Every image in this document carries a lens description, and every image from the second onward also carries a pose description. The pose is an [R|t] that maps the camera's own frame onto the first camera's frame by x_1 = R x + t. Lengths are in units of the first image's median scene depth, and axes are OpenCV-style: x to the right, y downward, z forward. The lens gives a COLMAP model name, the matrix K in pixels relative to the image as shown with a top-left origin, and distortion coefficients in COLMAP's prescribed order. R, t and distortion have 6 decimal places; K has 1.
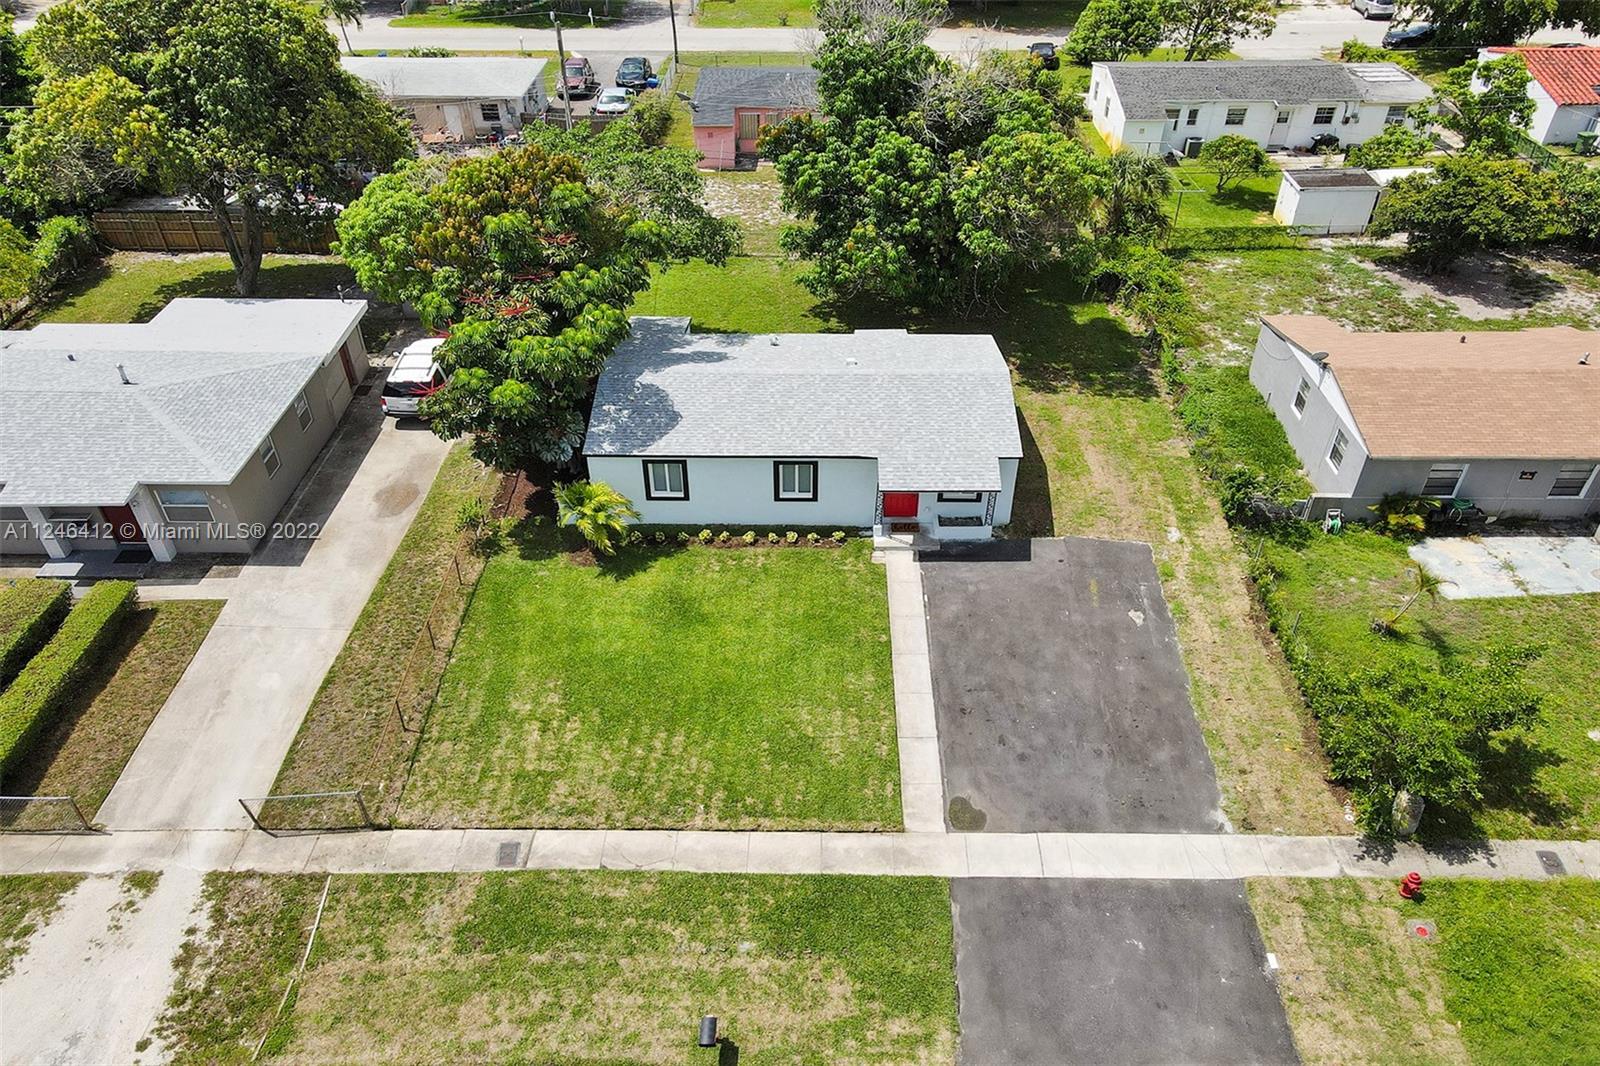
lens RADIAL K [[1289.2, 0, 803.4], [0, 1289.2, 570.0], [0, 0, 1]] dist [0.020440, 0.041129]
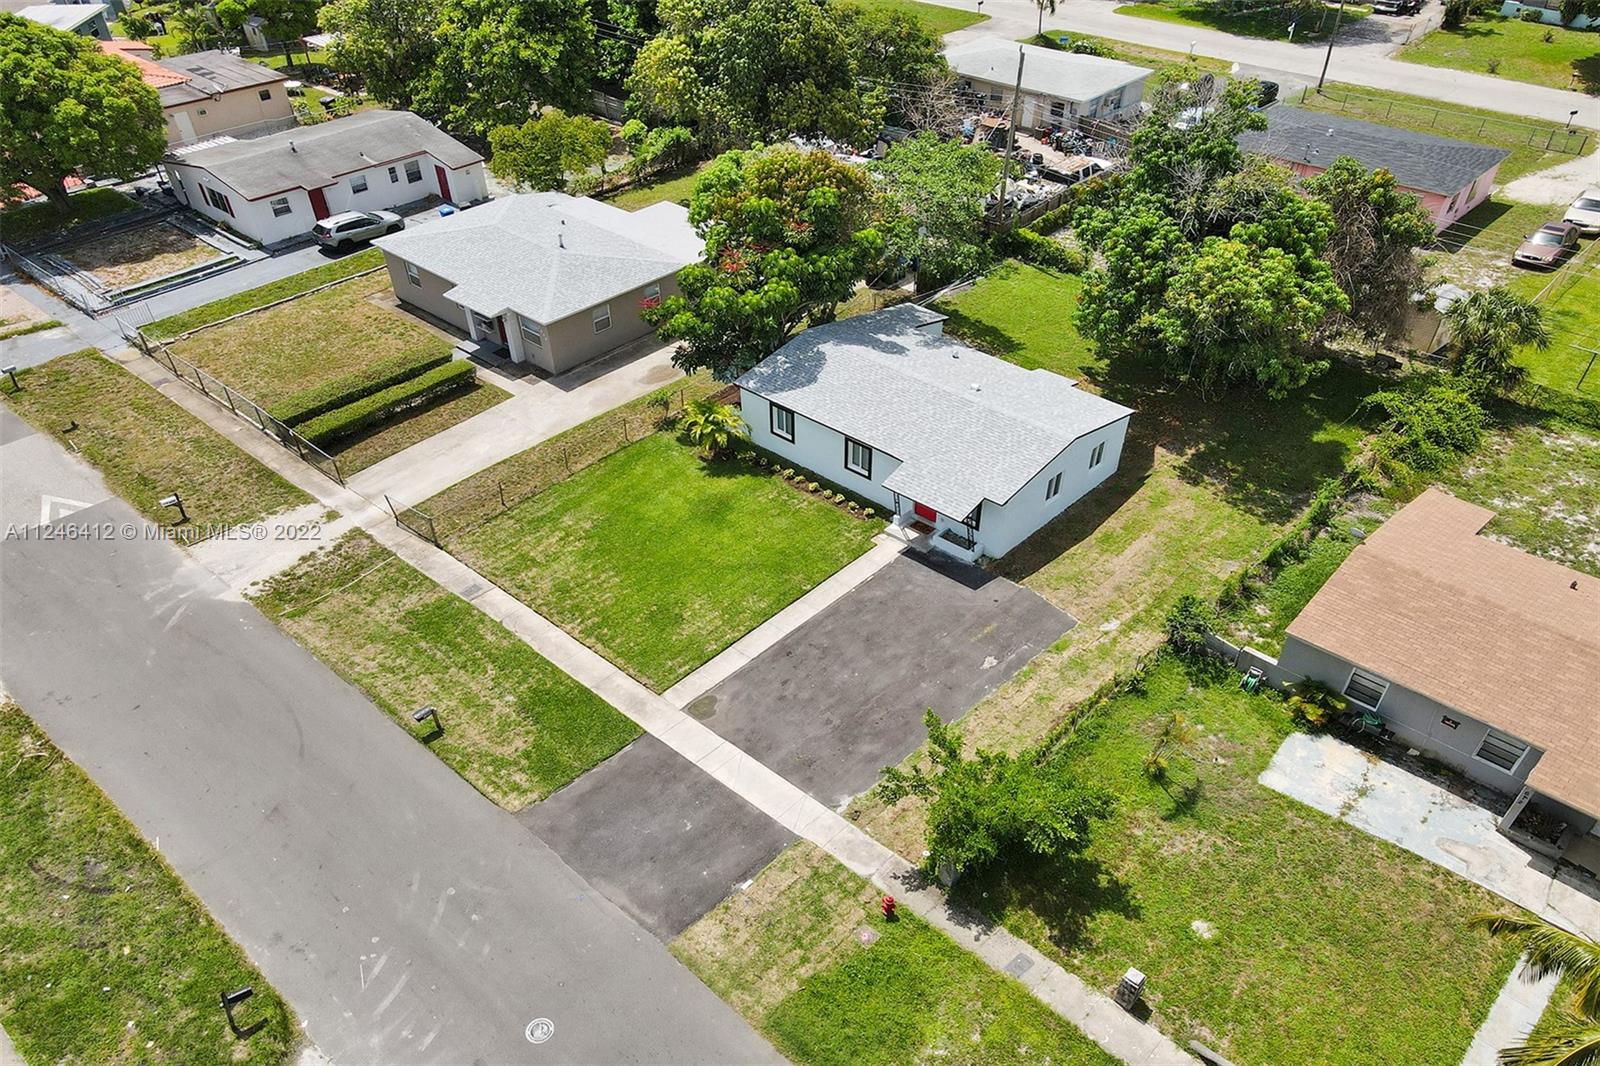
lens RADIAL K [[1289.2, 0, 790.9], [0, 1289.2, 547.0], [0, 0, 1]] dist [0.020440, 0.041129]
pose [[0.741988, 0.387610, -0.547004, 0.673845], [-0.372522, 0.916737, 0.144293, -0.148794], [0.557388, 0.096707, 0.824601, -0.056880]]
